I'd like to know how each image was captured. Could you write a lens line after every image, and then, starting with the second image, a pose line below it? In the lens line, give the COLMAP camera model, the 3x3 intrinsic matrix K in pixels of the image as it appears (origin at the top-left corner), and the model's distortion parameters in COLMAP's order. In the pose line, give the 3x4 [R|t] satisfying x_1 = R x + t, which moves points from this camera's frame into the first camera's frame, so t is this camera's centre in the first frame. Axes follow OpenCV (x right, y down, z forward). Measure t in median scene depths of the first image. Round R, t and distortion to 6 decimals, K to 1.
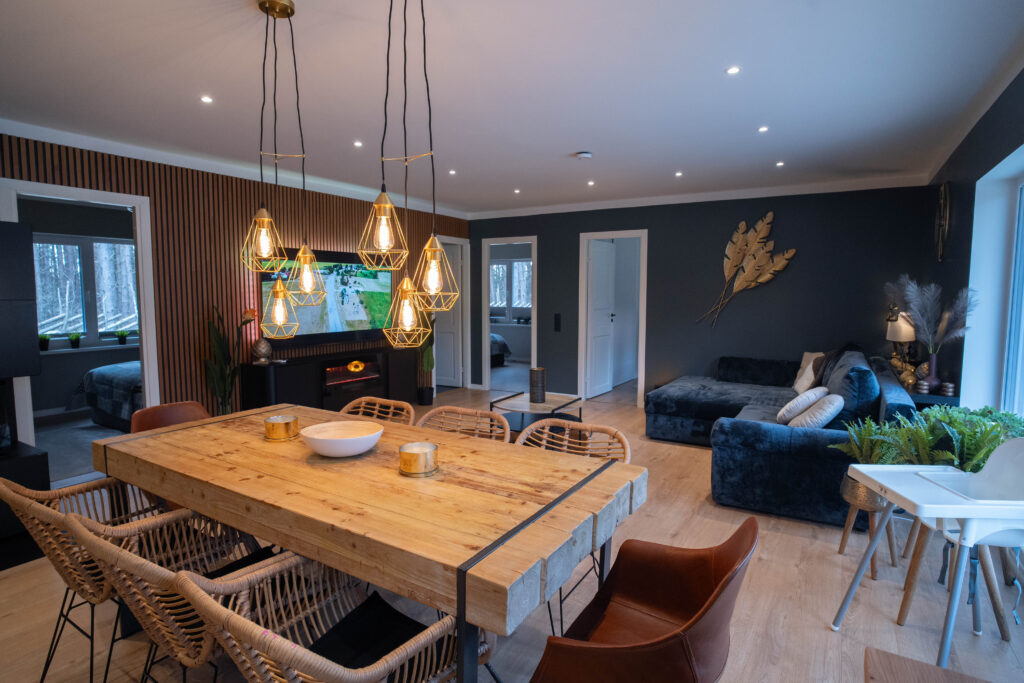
lens RADIAL K [[545.2, 0, 484.6], [0, 545.2, 337.8], [0, 0, 1]] dist [-0.031004, 0.002922]
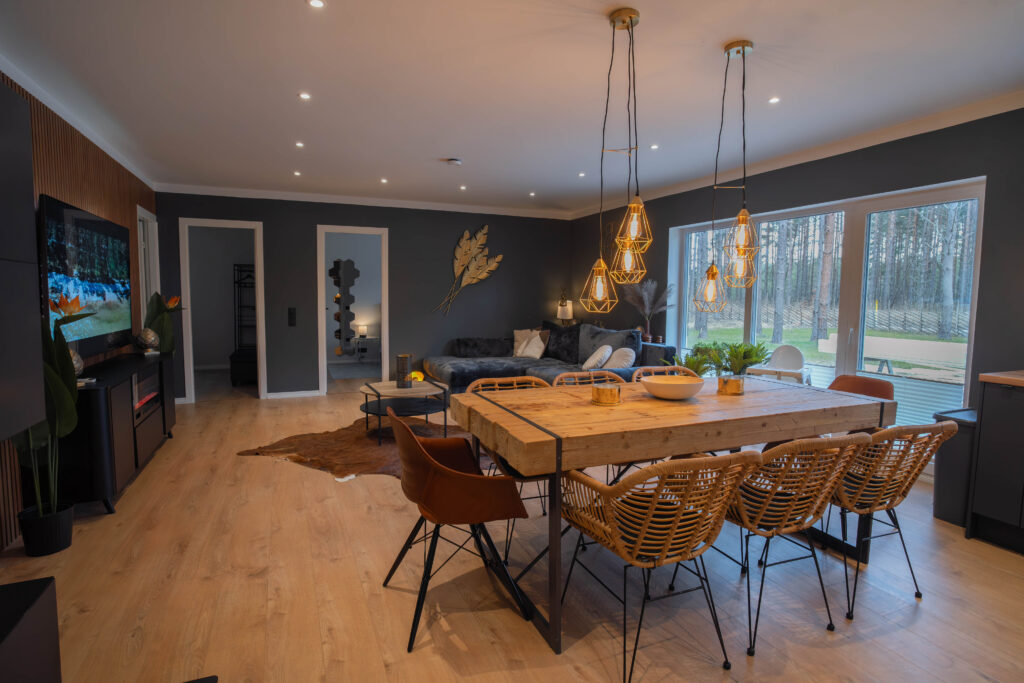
lens RADIAL K [[545.2, 0, 515.0], [0, 545.2, 337.4], [0, 0, 1]] dist [-0.031004, 0.002922]
pose [[0.566479, -0.058403, 0.822004, -0.521652], [0.060614, 0.997736, 0.029117, 0.003344], [-0.821844, 0.033331, 0.568737, 0.195224]]
